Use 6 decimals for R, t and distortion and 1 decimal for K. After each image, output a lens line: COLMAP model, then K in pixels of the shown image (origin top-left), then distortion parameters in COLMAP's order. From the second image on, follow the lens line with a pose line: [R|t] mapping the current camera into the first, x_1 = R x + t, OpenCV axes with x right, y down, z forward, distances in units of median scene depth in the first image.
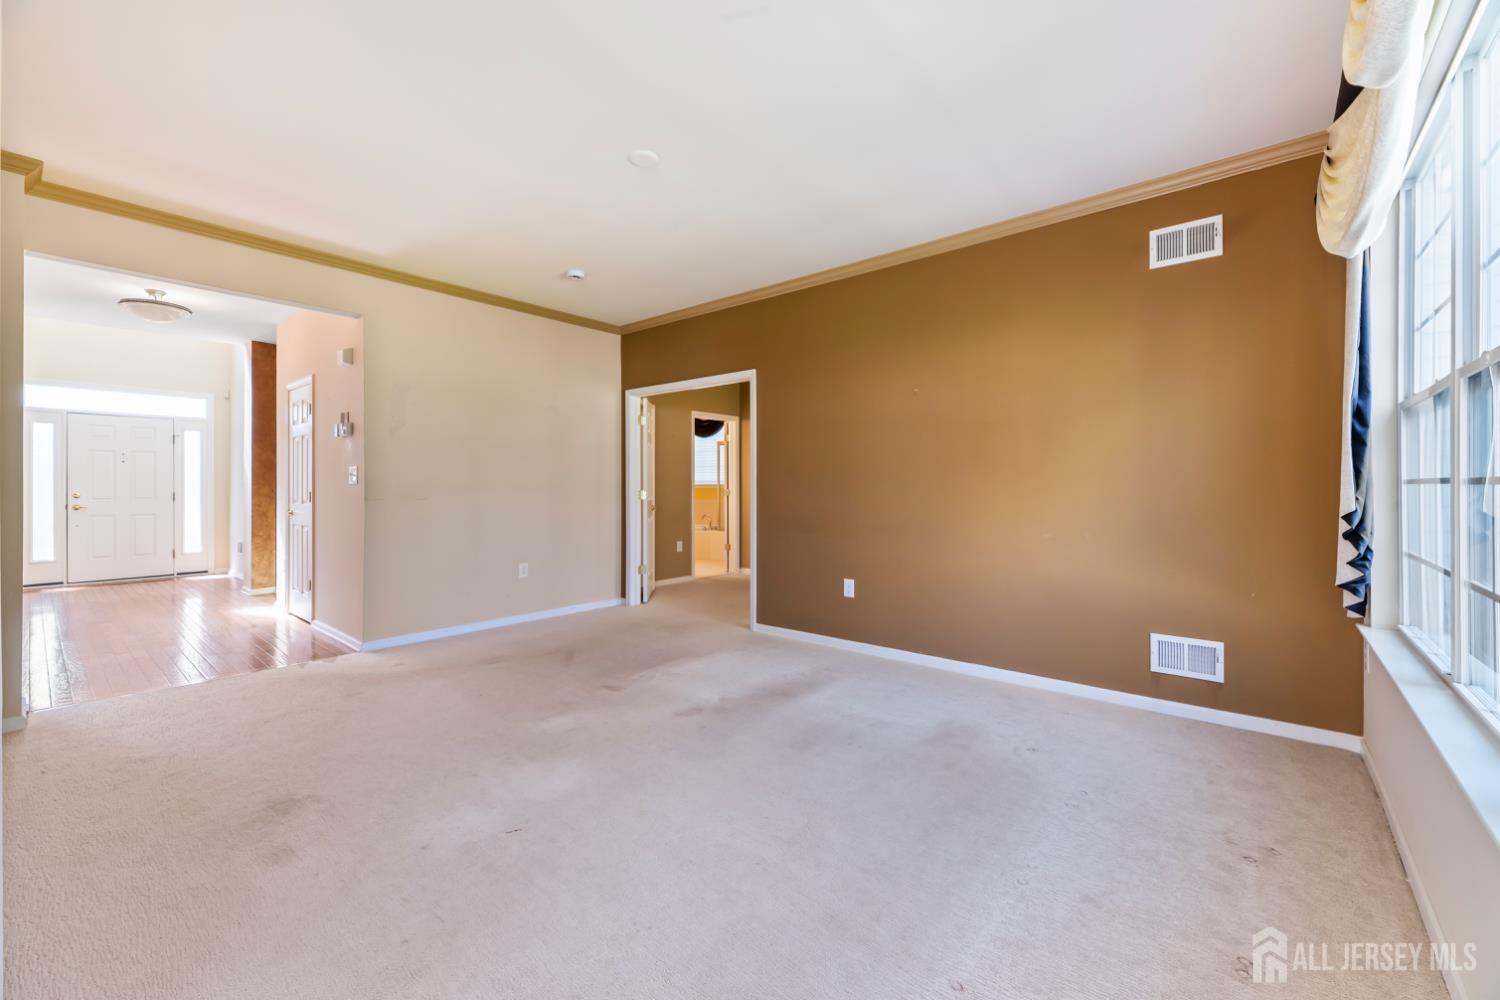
lens RADIAL K [[609.6, 0, 751.5], [0, 609.6, 486.0], [0, 0, 1]] dist [-0.000004, 0.000043]
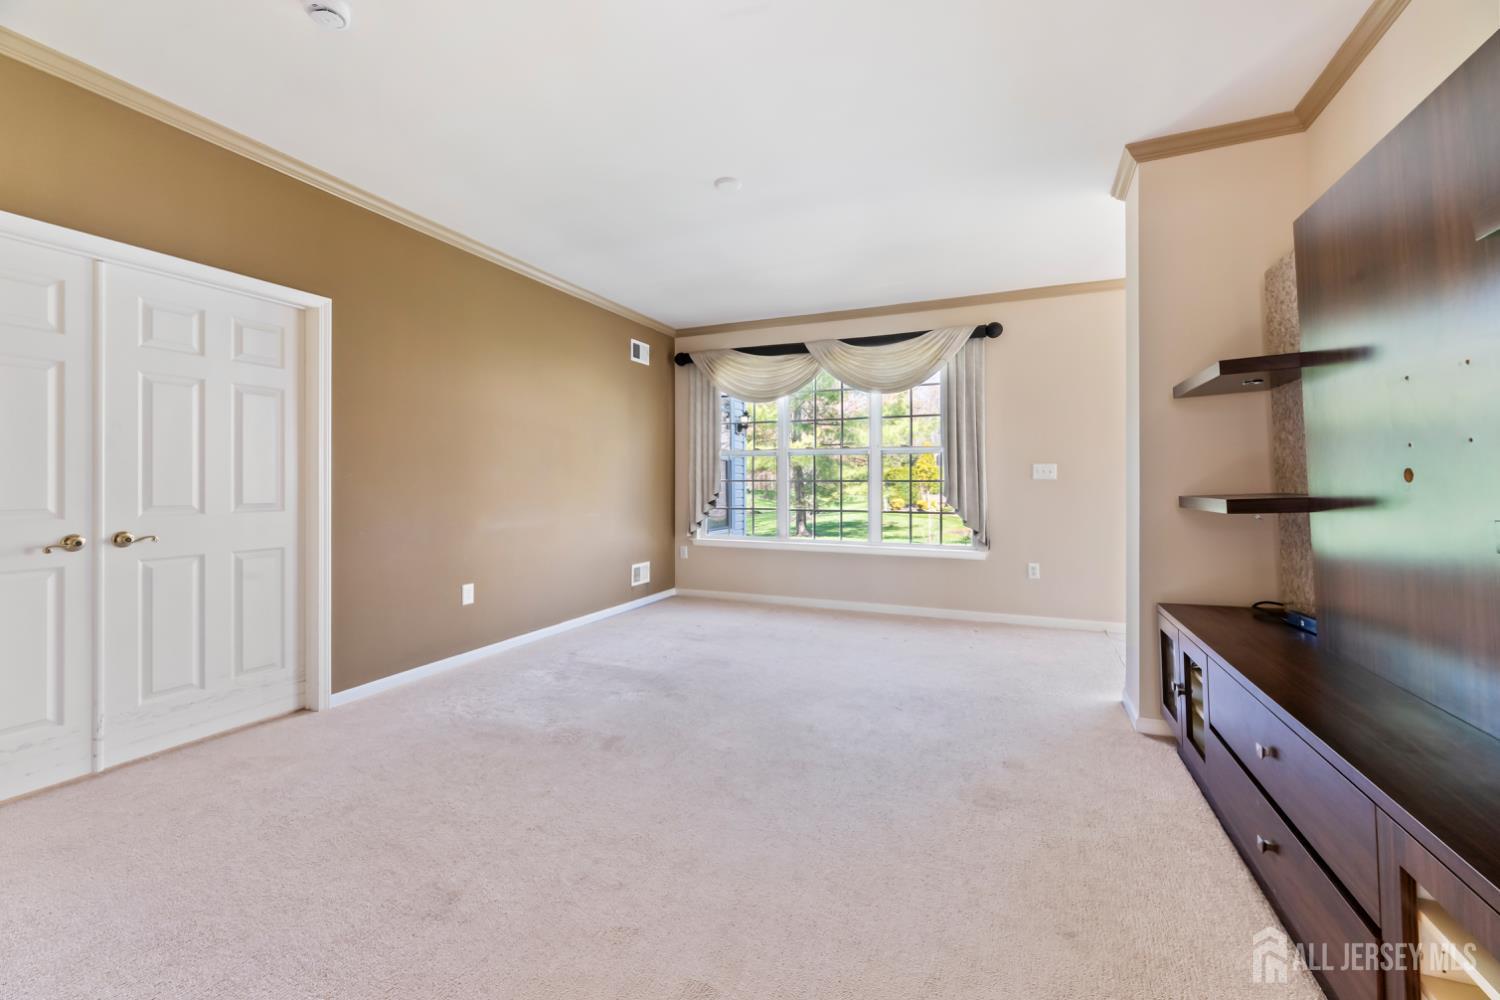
lens RADIAL K [[609.6, 0, 751.5], [0, 609.6, 486.0], [0, 0, 1]] dist [-0.000004, 0.000043]
pose [[-0.283355, -0.008287, 0.958979, -1.148016], [-0.004430, 0.999963, 0.007332, -0.003660], [-0.959005, -0.002170, -0.283382, 1.175708]]
